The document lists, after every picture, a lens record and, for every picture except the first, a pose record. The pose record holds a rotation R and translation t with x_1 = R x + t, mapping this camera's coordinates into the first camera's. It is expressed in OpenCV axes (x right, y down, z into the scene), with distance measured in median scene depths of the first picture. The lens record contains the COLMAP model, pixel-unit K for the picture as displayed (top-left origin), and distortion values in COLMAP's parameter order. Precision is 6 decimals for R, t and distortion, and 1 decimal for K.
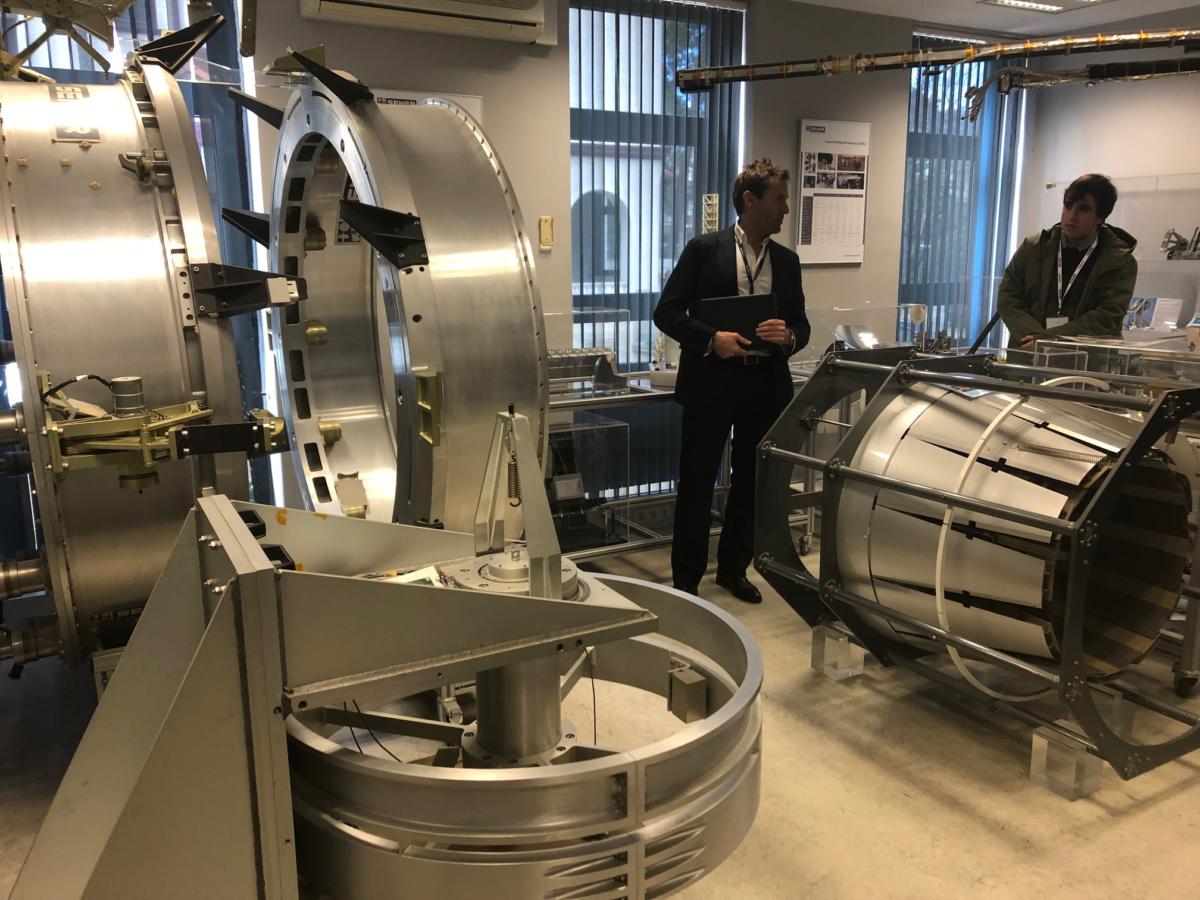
lens RADIAL K [[978.3, 0, 595.4], [0, 978.3, 439.7], [0, 0, 1]] dist [0.015374, -0.008972]
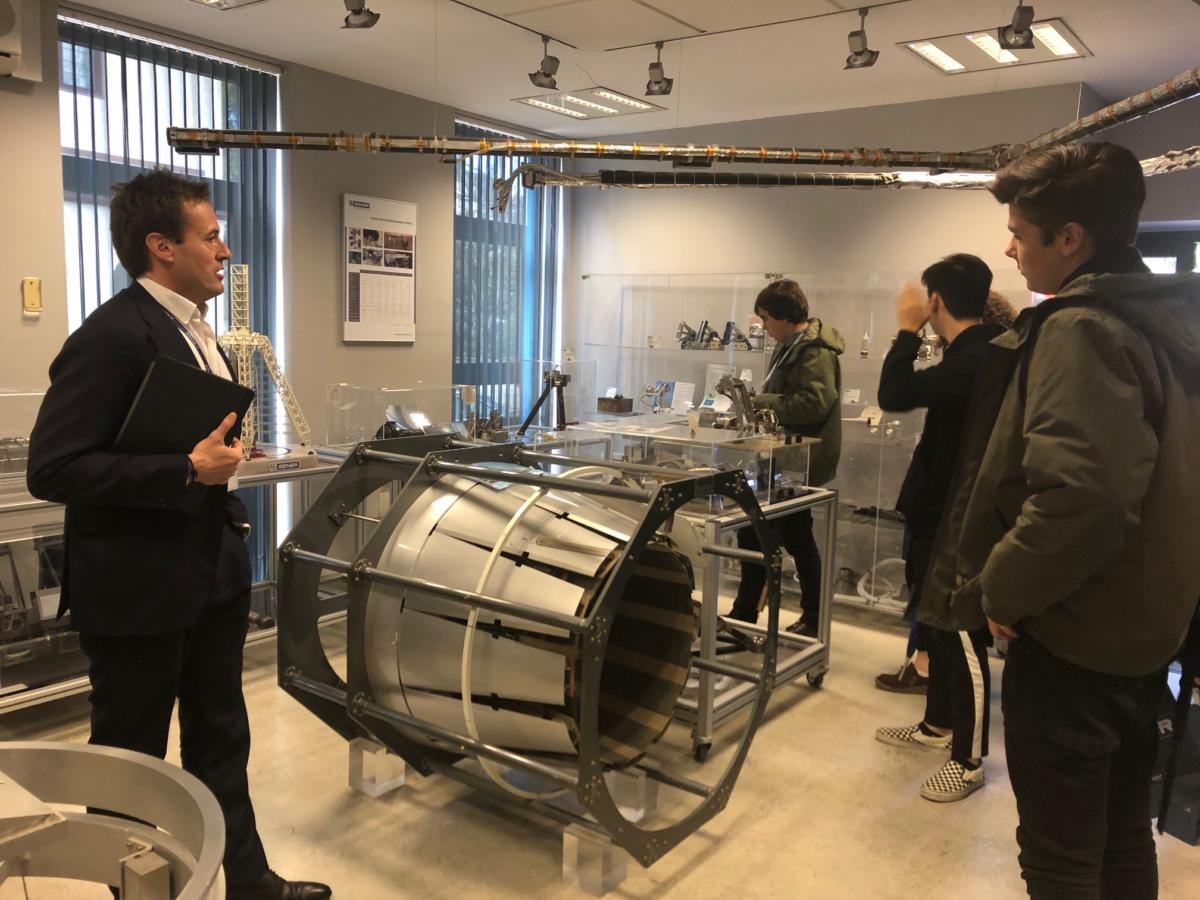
lens RADIAL K [[970.8, 0, 601.7], [0, 970.8, 447.0], [0, 0, 1]] dist [0.053111, -0.066782]
pose [[0.912216, -0.016140, 0.409392, 0.074299], [0.041003, 0.997804, -0.052026, -0.028283], [-0.407653, 0.064245, 0.910874, 0.059659]]
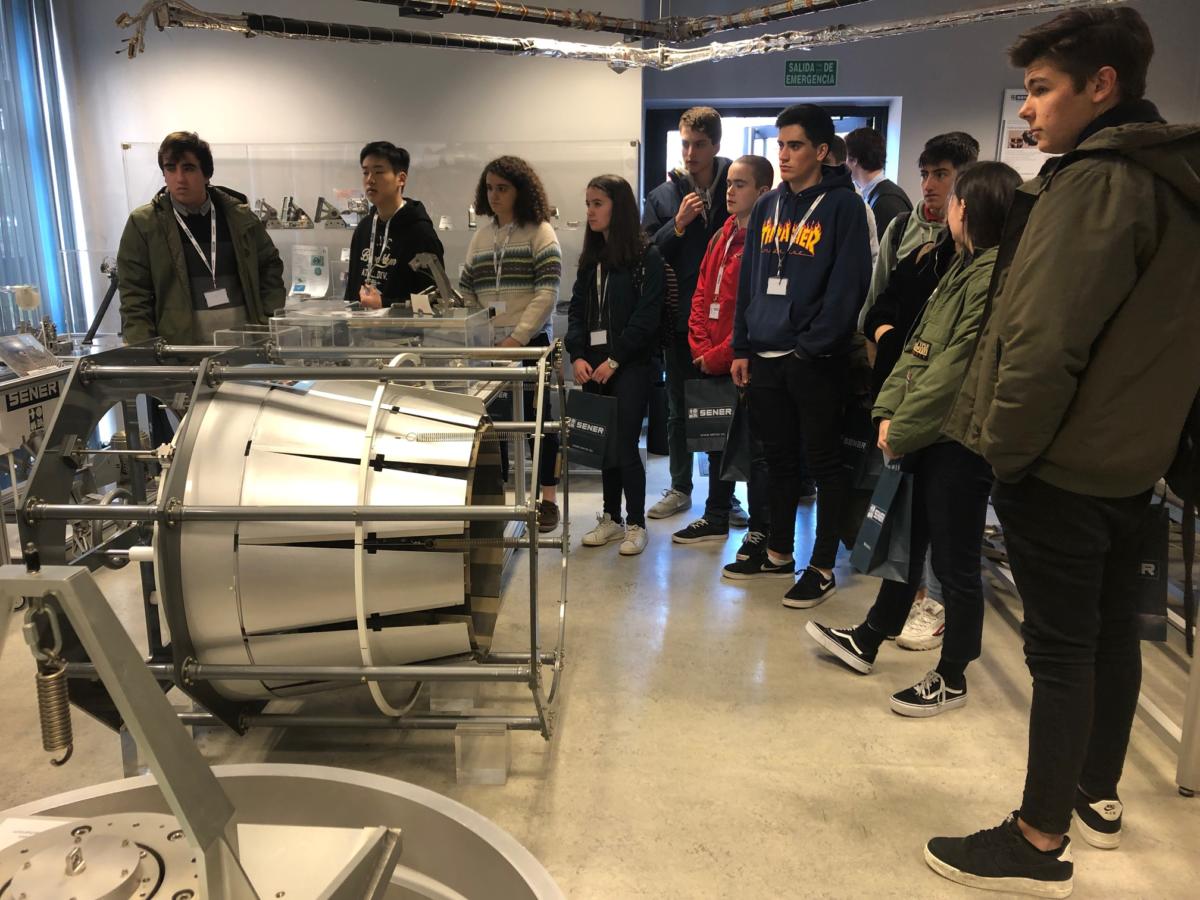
lens RADIAL K [[978.3, 0, 595.4], [0, 978.3, 439.7], [0, 0, 1]] dist [0.015374, -0.008972]
pose [[0.535458, -0.183768, 0.824326, -0.175018], [0.160547, 0.980391, 0.114273, -0.054495], [-0.829162, 0.071154, 0.554462, 0.305324]]
